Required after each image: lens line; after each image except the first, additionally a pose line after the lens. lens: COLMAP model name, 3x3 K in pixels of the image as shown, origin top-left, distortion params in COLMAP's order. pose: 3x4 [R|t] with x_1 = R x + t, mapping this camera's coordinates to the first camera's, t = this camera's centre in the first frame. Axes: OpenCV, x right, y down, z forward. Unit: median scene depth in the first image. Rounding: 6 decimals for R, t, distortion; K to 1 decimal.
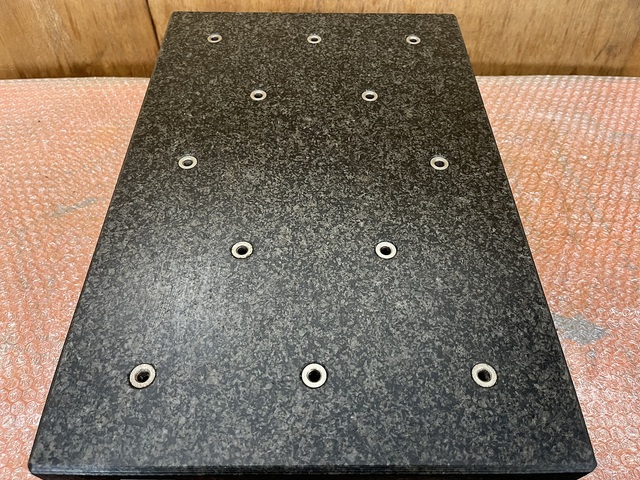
lens RADIAL K [[499.8, 0, 319.4], [0, 499.8, 240.2], [0, 0, 1]] dist [0.043640, -0.091408]
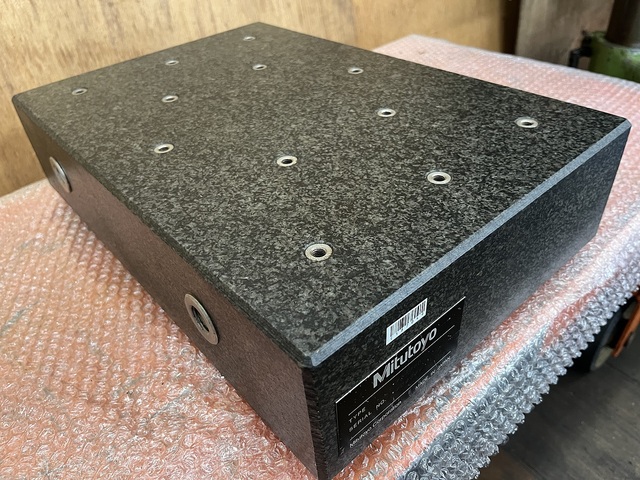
lens RADIAL K [[499.8, 0, 318.9], [0, 499.8, 244.0], [0, 0, 1]] dist [0.043640, -0.091408]
pose [[0.751838, -0.460513, 0.471877, -0.653951], [0.574627, 0.808590, -0.126433, 0.315687], [-0.323331, 0.366211, 0.872552, 0.174263]]
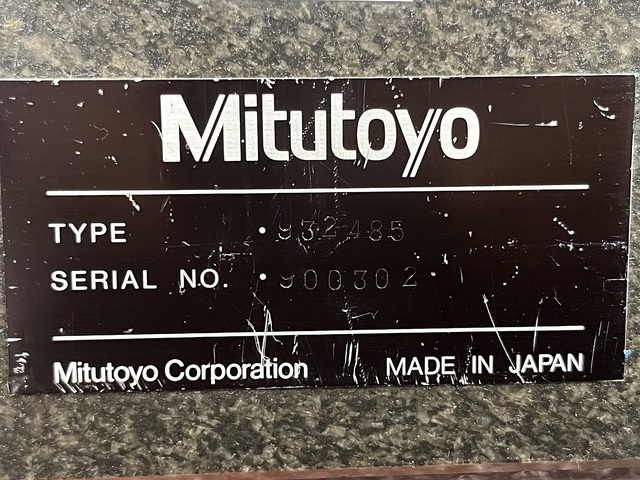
lens RADIAL K [[1022.8, 0, 319.7], [0, 1022.8, 240.8], [0, 0, 1]] dist [0.109491, 0.000000]
pose [[0.997849, -0.034033, 0.056020, -0.298778], [0.063604, 0.709290, -0.702041, 0.794549], [-0.015842, 0.704094, 0.709930, 0.567910]]
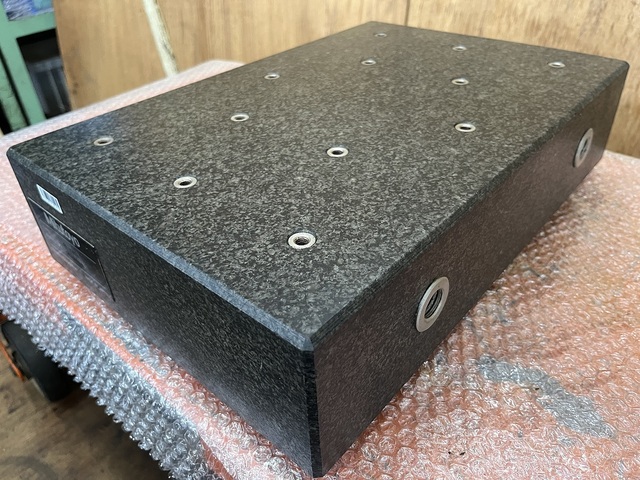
lens RADIAL K [[499.8, 0, 313.5], [0, 499.8, 240.2], [0, 0, 1]] dist [0.043640, -0.091408]
pose [[0.741152, 0.360749, -0.566175, 0.719489], [-0.506698, 0.853836, -0.119256, 0.309863], [0.440399, 0.375267, 0.815612, 0.247681]]
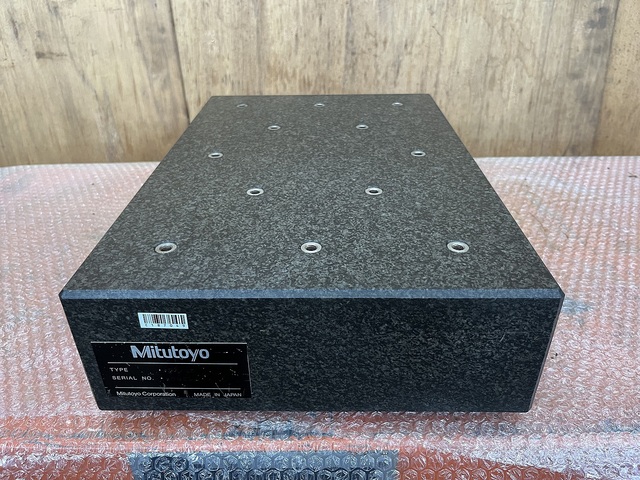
lens RADIAL K [[499.8, 0, 316.8], [0, 499.8, 243.3], [0, 0, 1]] dist [0.043640, -0.091408]
pose [[0.999293, -0.008927, -0.036523, 0.038843], [-0.005676, 0.924448, -0.381265, 0.600235], [0.037167, 0.381203, 0.923744, -0.070473]]
